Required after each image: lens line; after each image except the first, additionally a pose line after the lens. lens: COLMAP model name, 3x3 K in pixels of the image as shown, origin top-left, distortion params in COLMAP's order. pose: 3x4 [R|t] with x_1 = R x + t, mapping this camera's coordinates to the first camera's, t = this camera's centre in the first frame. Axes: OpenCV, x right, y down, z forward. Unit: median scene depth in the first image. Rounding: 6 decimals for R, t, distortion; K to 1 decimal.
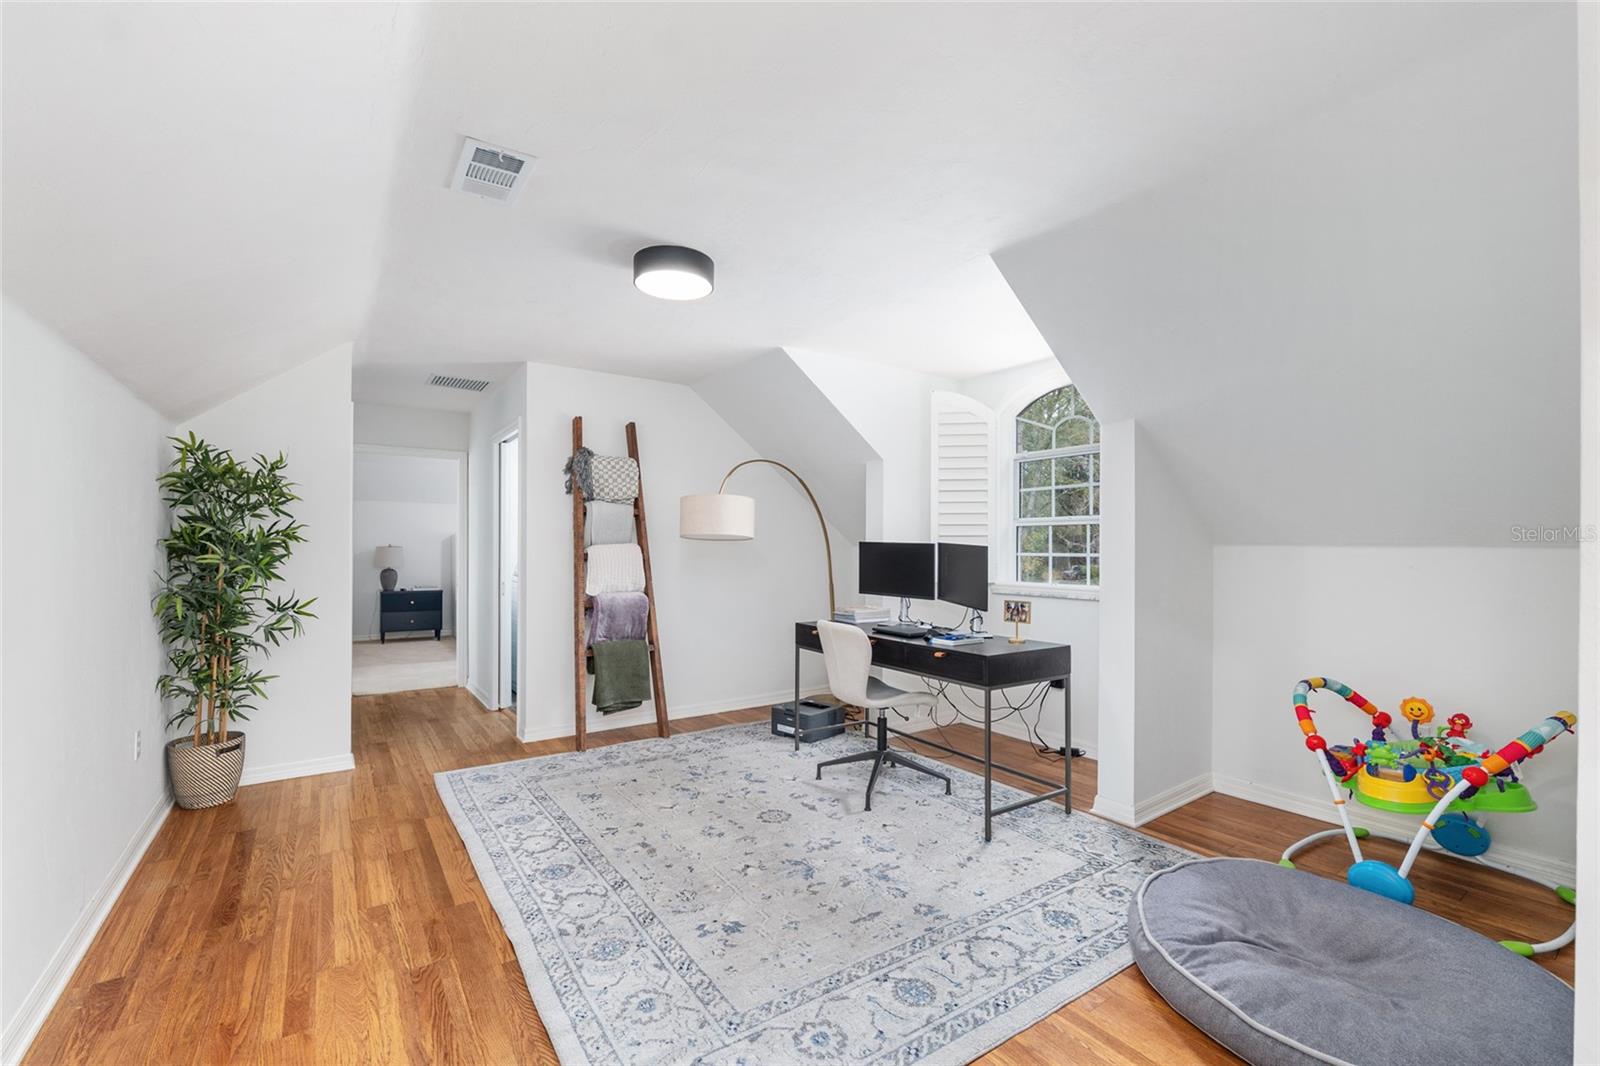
lens RADIAL K [[702.9, 0, 804.3], [0, 702.9, 543.0], [0, 0, 1]] dist [-0.012847, 0.001107]
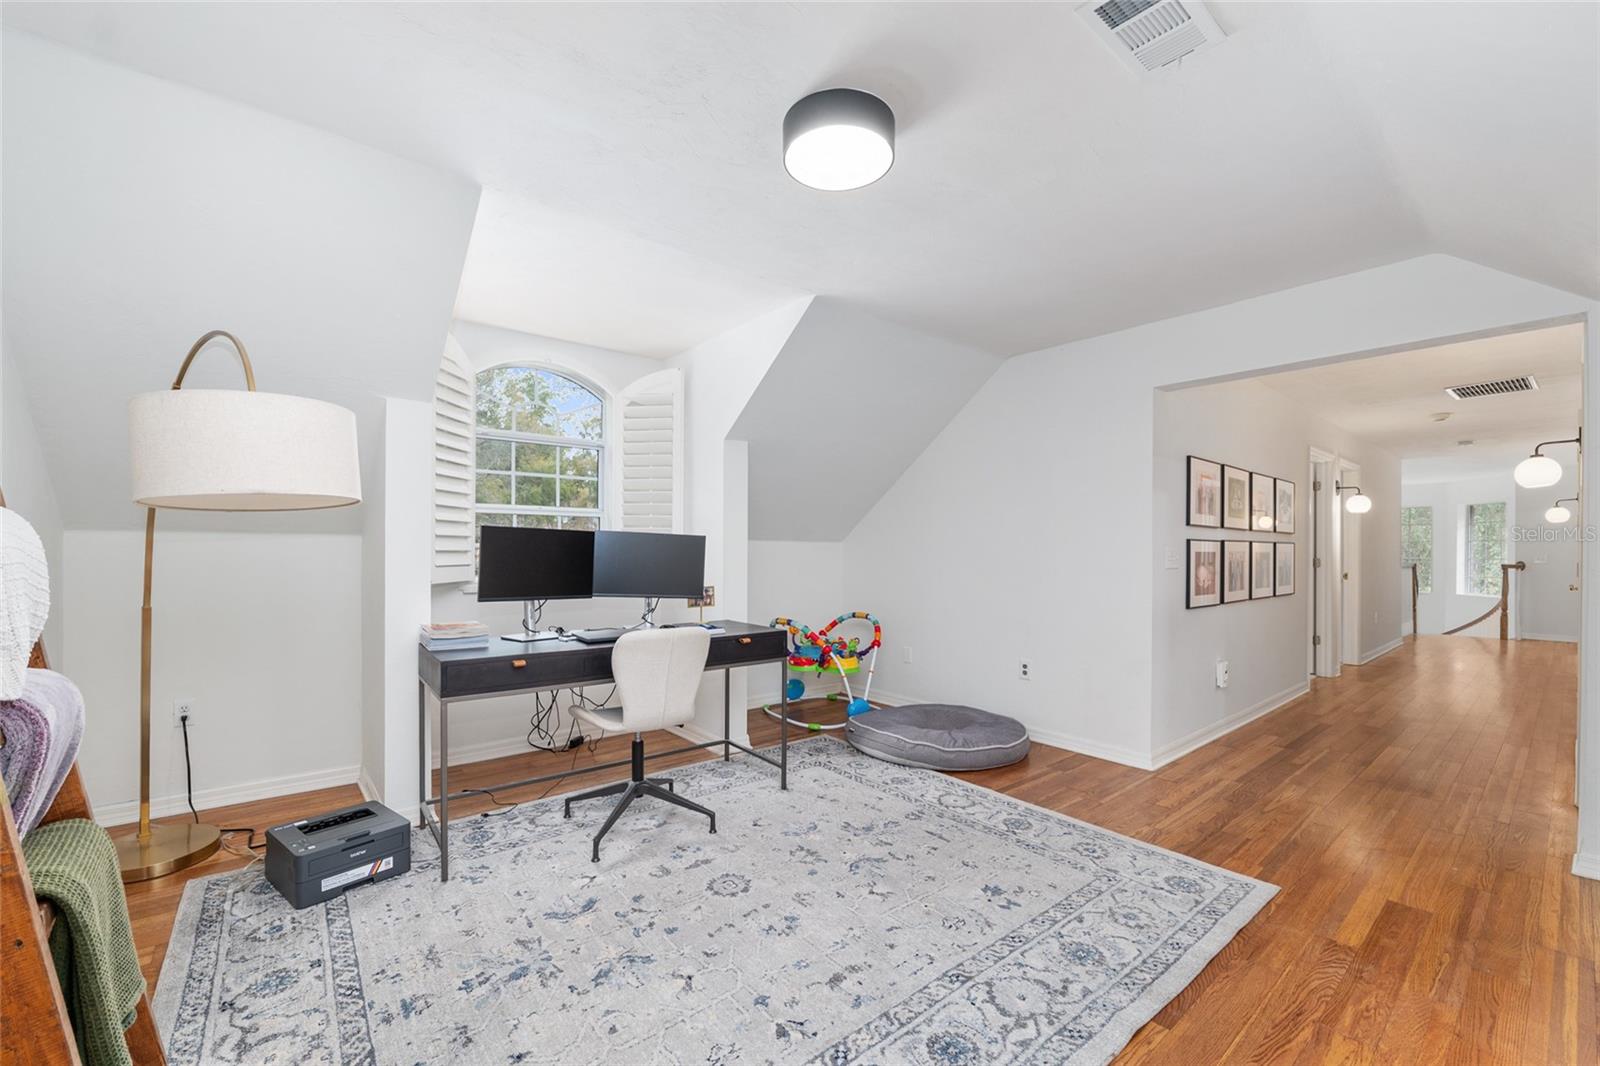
lens RADIAL K [[660.2, 0, 804.2], [0, 660.2, 541.5], [0, 0, 1]] dist [-0.007495, -0.000184]
pose [[-0.100070, 0.006956, 0.994956, -0.865561], [-0.010745, 0.999910, -0.008072, 0.022368], [-0.994922, -0.011499, -0.099986, 1.120594]]
